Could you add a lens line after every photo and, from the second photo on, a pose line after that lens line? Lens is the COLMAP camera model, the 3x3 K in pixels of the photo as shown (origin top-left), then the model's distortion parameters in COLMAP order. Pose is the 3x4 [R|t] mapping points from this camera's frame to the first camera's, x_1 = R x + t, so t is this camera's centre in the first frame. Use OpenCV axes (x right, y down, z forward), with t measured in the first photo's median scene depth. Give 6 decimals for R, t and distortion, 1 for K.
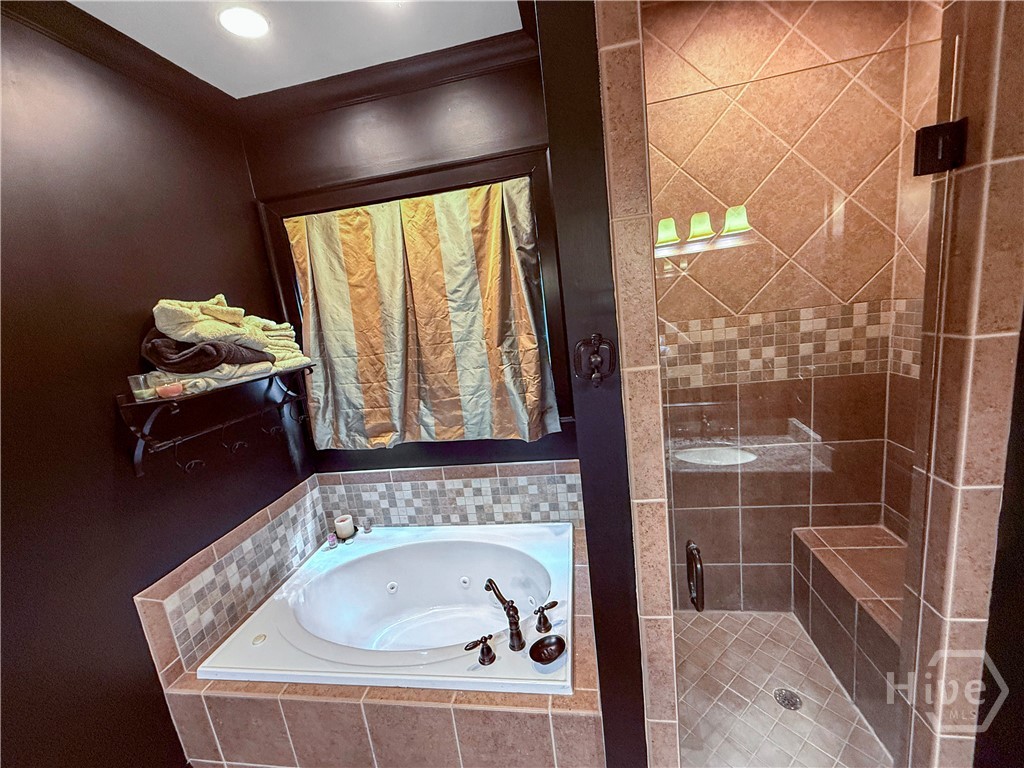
lens RADIAL K [[408.1, 0, 512.0], [0, 408.1, 384.0], [0, 0, 1]] dist [-0.001027, -0.000478]
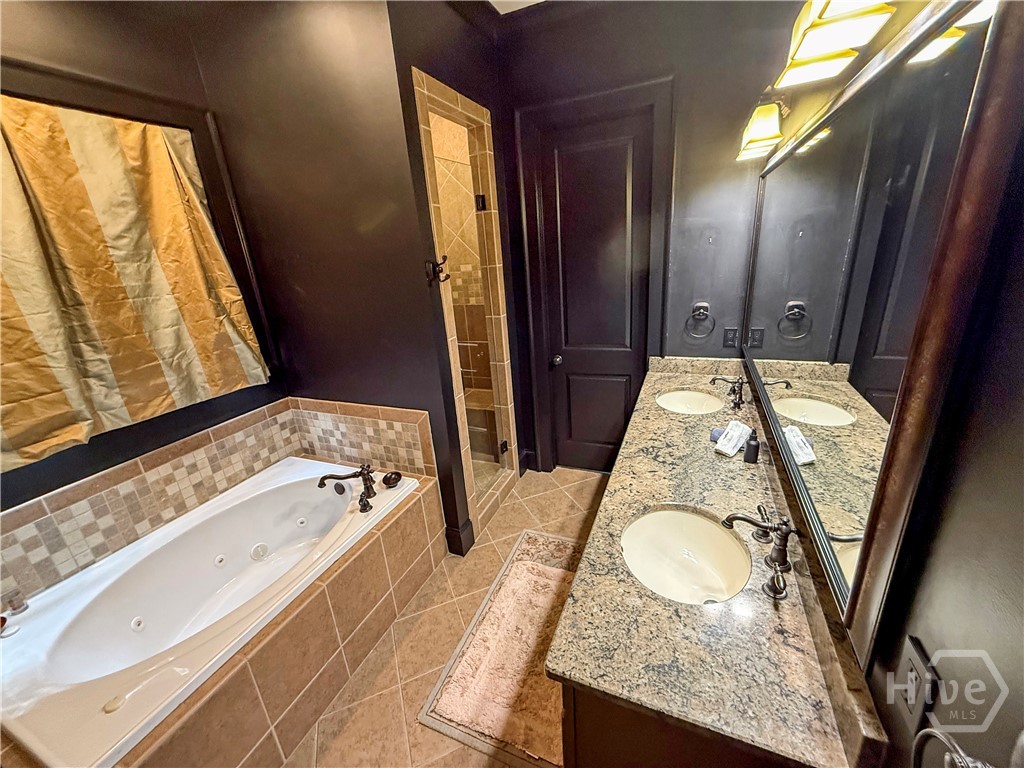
lens RADIAL K [[408.1, 0, 512.0], [0, 408.1, 384.0], [0, 0, 1]] dist [-0.001027, -0.000478]
pose [[0.250274, -0.211274, 0.944842, -0.731701], [0.227747, 0.961362, 0.154642, 0.109074], [-0.941007, 0.176482, 0.288721, 0.046491]]
